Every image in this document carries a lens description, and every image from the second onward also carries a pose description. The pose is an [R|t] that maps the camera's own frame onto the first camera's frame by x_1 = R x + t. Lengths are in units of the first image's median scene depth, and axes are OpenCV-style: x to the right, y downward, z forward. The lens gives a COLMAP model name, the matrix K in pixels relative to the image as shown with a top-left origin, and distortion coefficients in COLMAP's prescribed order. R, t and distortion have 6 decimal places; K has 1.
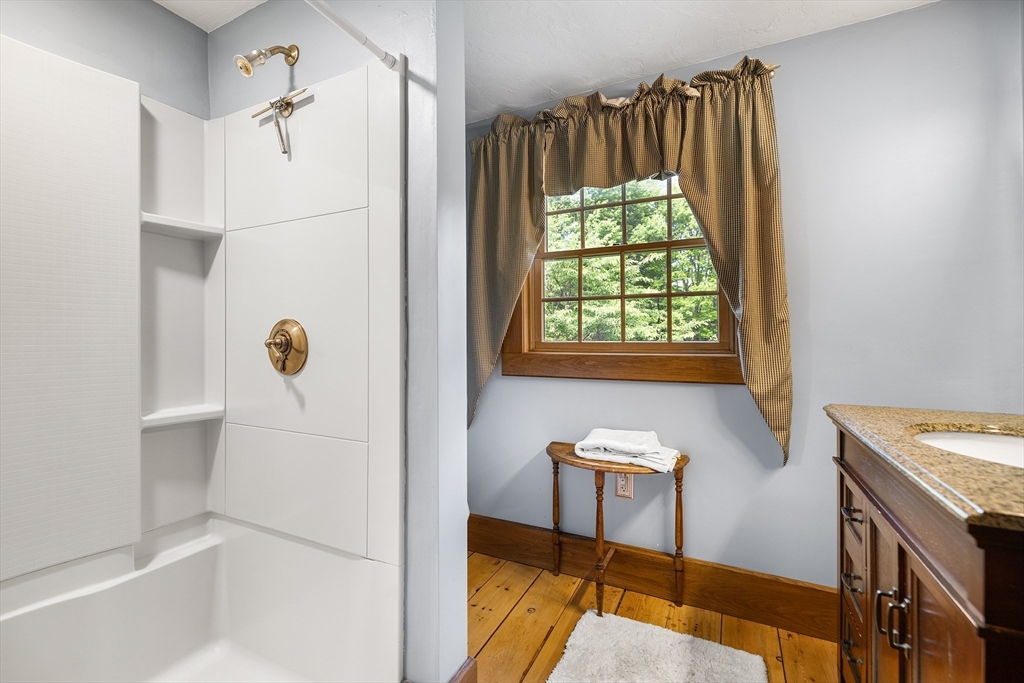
lens RADIAL K [[438.0, 0, 509.3], [0, 438.0, 337.2], [0, 0, 1]] dist [0.000752, -0.000345]
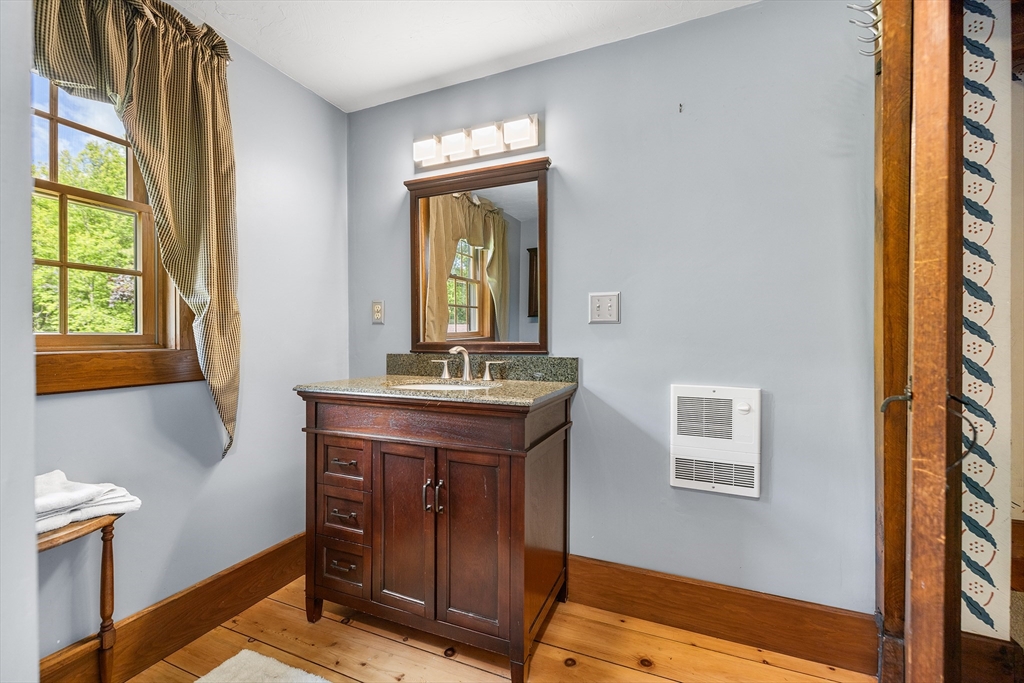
lens RADIAL K [[438.0, 0, 509.3], [0, 438.0, 337.2], [0, 0, 1]] dist [0.000752, -0.000345]
pose [[-0.055704, 0.000845, 0.998447, -0.407812], [0.004085, 0.999991, -0.000619, 0.021571], [-0.998439, 0.004045, -0.055707, 0.407059]]
